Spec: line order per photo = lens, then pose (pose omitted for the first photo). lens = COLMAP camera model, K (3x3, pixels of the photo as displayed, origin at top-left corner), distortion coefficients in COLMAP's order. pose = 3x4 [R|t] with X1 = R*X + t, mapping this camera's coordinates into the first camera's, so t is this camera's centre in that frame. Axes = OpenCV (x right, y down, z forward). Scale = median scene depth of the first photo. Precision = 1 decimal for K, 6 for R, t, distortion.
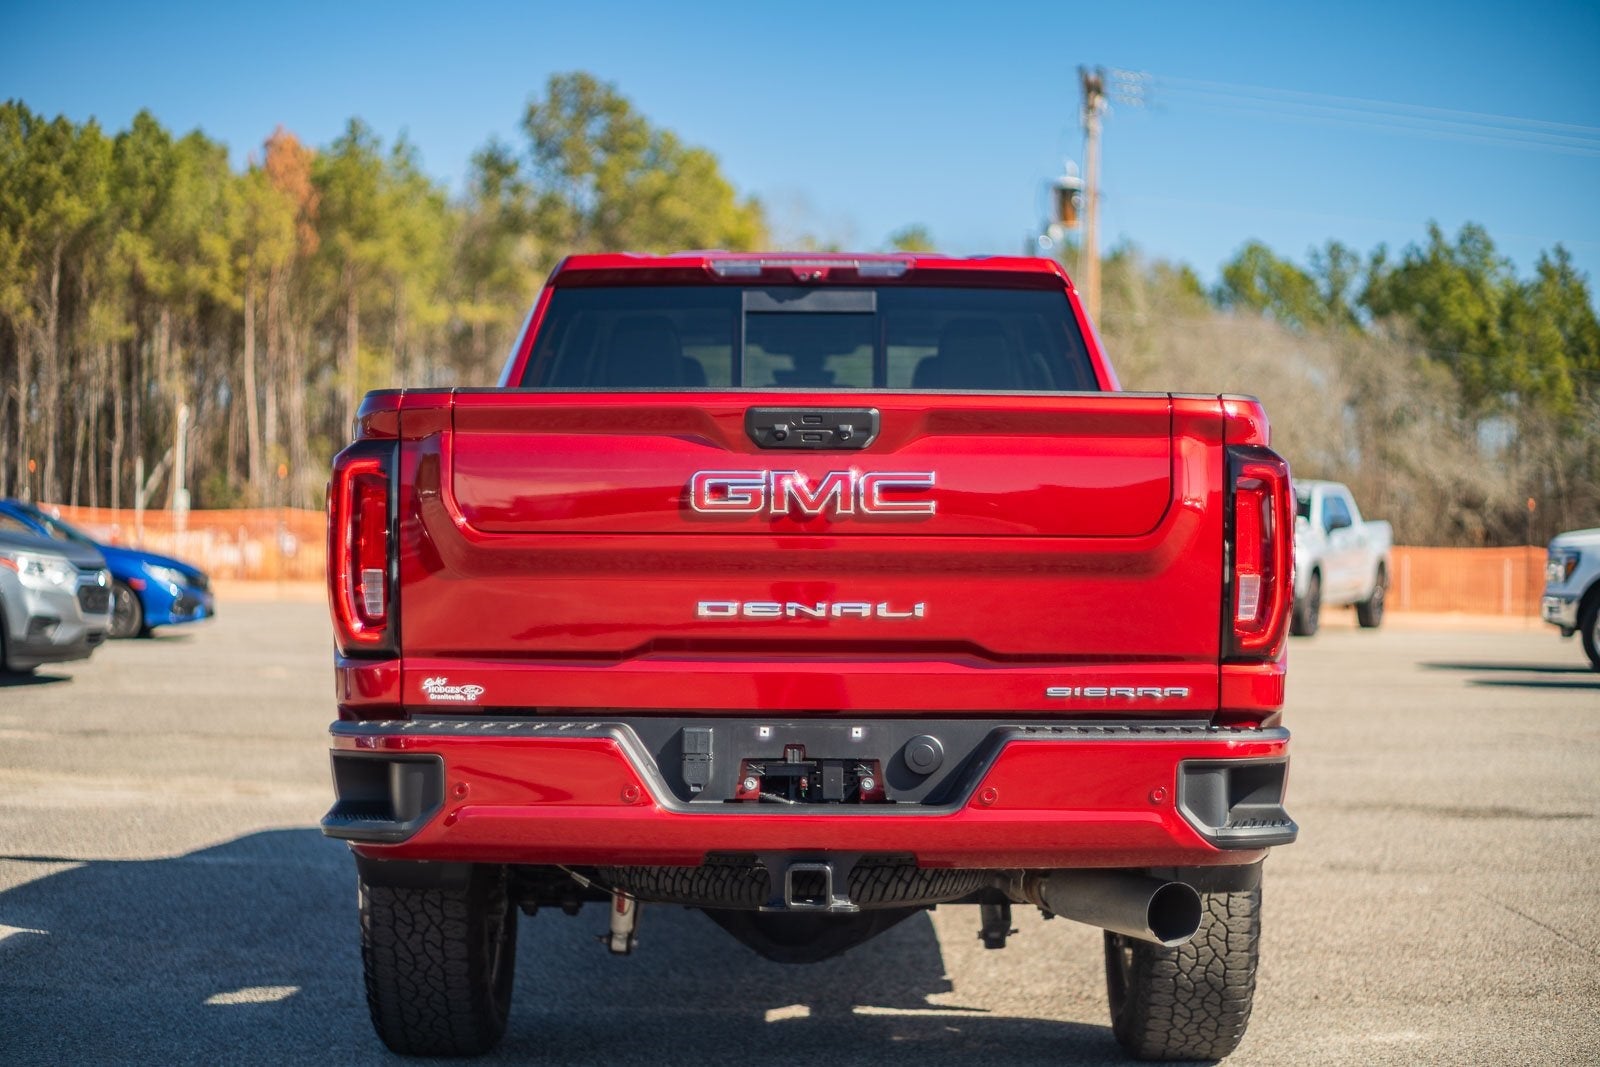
lens RADIAL K [[2760.2, 0, 800.0], [0, 2760.2, 533.5], [0, 0, 1]] dist [-0.294740, -0.207419]
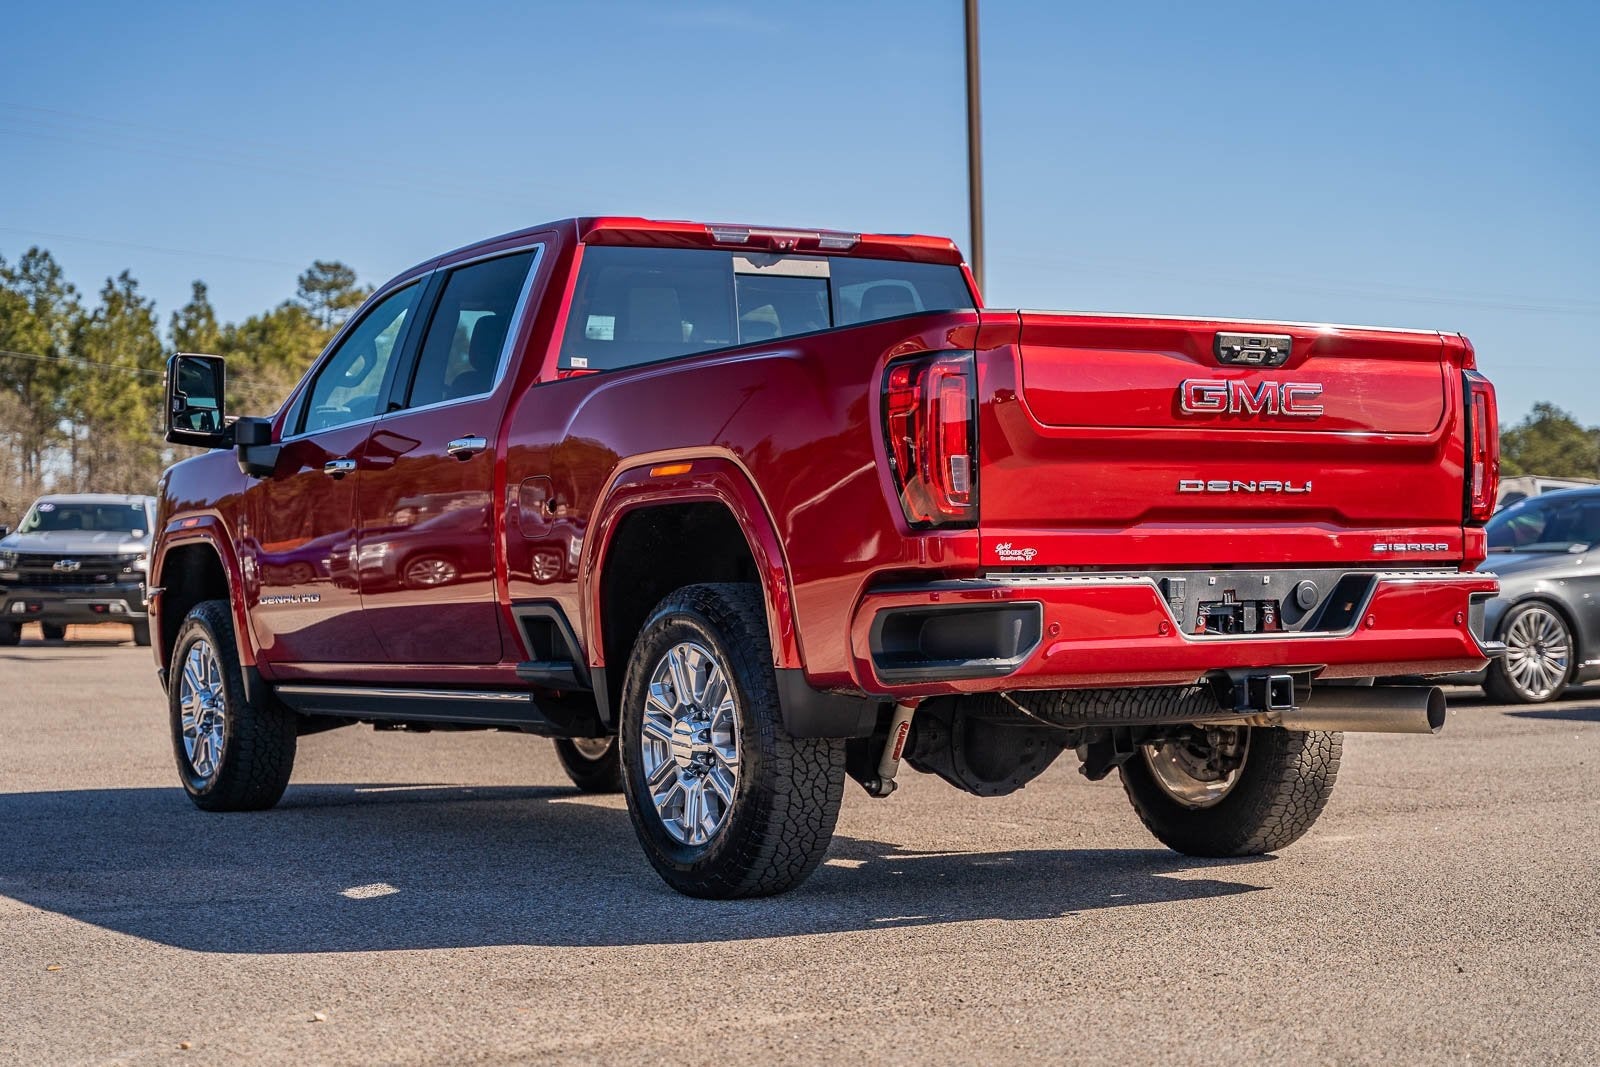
lens RADIAL K [[2862.7, 0, 800.0], [0, 2862.7, 533.5], [0, 0, 1]] dist [-0.163735, -0.117814]
pose [[0.850671, -0.010961, 0.525584, -0.053872], [0.019508, 0.999752, -0.010726, 0.003641], [-0.525336, 0.019377, 0.850674, -0.003353]]
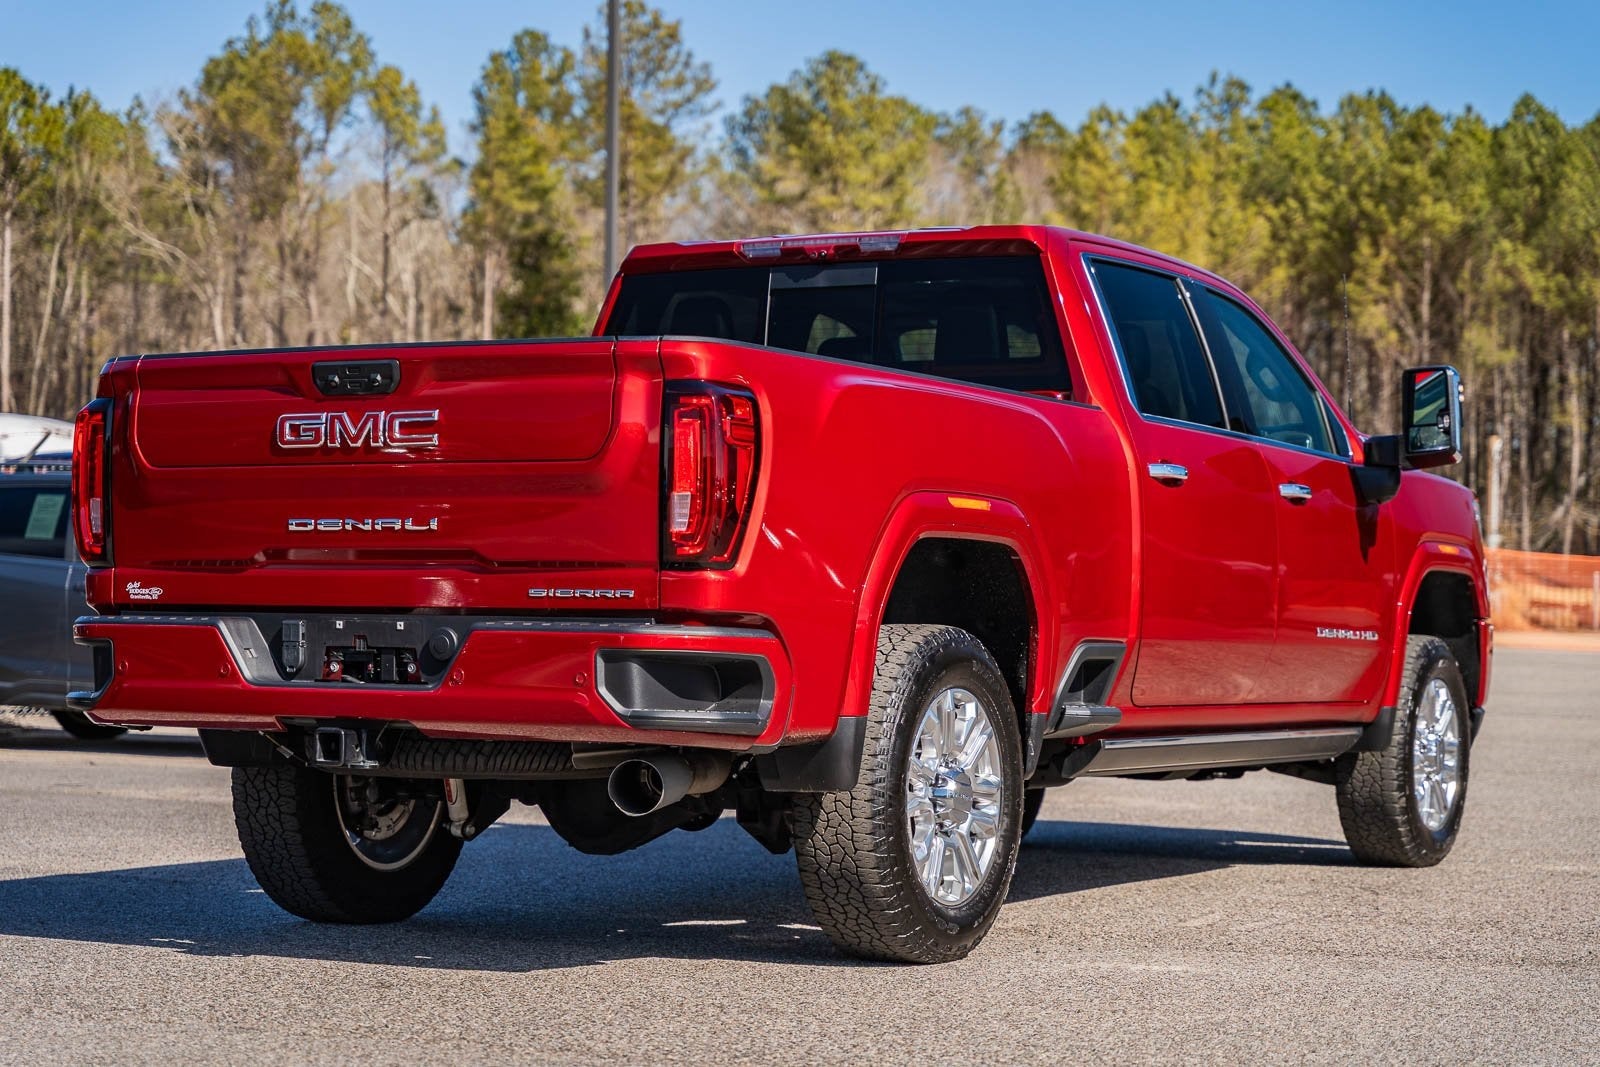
lens RADIAL K [[3243.8, 0, 800.0], [0, 3243.8, 533.5], [0, 0, 1]] dist [-0.068178, 0.244940]
pose [[0.881624, -0.007383, -0.471895, 0.051453], [-0.002492, 0.999791, -0.020298, 0.003614], [0.471947, 0.019071, 0.881421, -0.011133]]
